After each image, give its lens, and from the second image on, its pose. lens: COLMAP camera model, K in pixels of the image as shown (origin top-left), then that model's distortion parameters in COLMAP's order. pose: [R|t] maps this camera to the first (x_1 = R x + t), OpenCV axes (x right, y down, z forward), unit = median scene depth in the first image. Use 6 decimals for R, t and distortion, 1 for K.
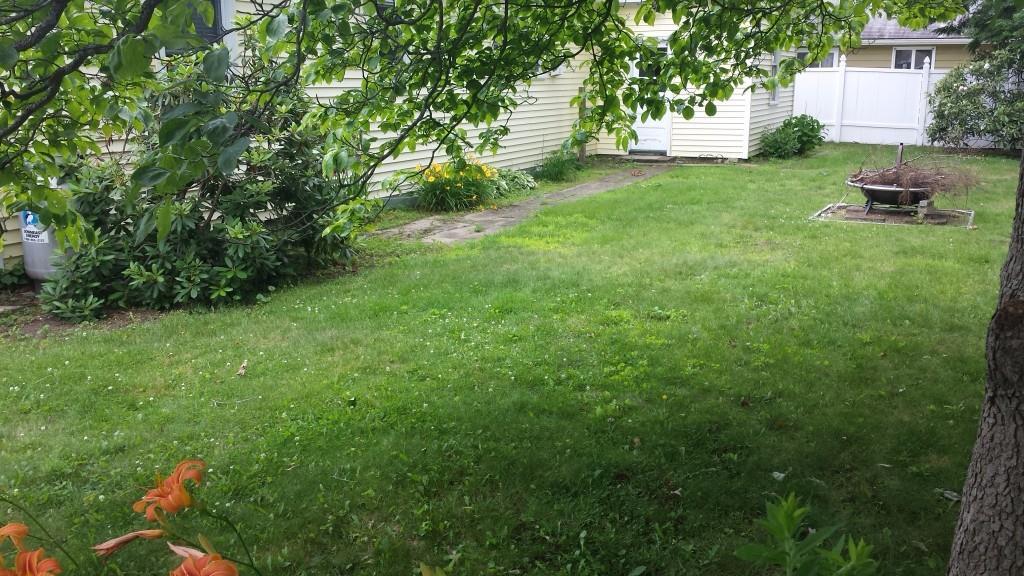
lens RADIAL K [[934.0, 0, 512.0], [0, 934.0, 288.0], [0, 0, 1]] dist [0.002985, -0.004132]
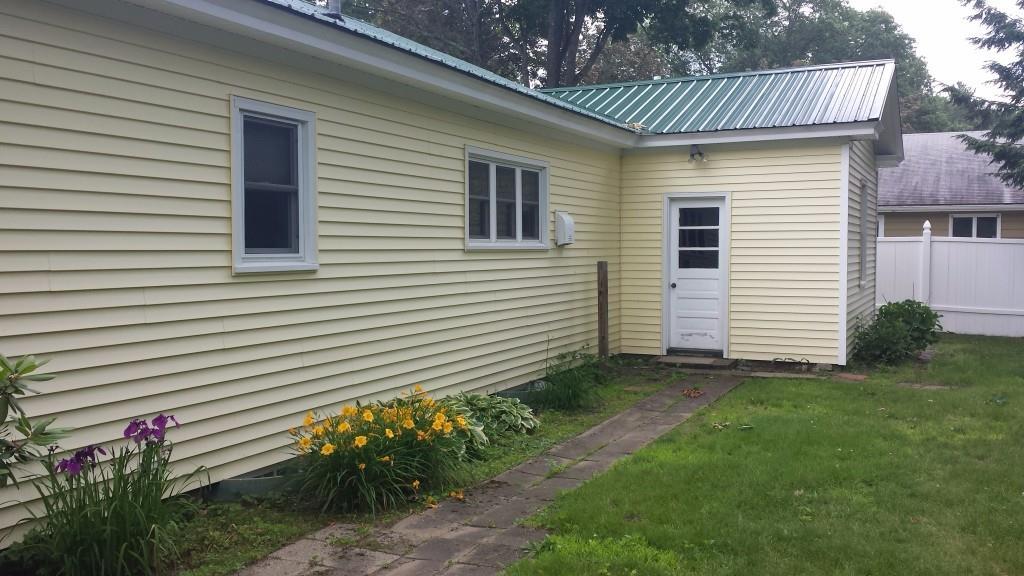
lens RADIAL K [[934.0, 0, 512.0], [0, 934.0, 288.0], [0, 0, 1]] dist [0.002985, -0.004132]
pose [[0.999894, 0.010042, 0.010577, 0.002427], [-0.008060, 0.984868, -0.173119, -0.074252], [-0.012155, 0.173016, 0.984844, 0.326254]]
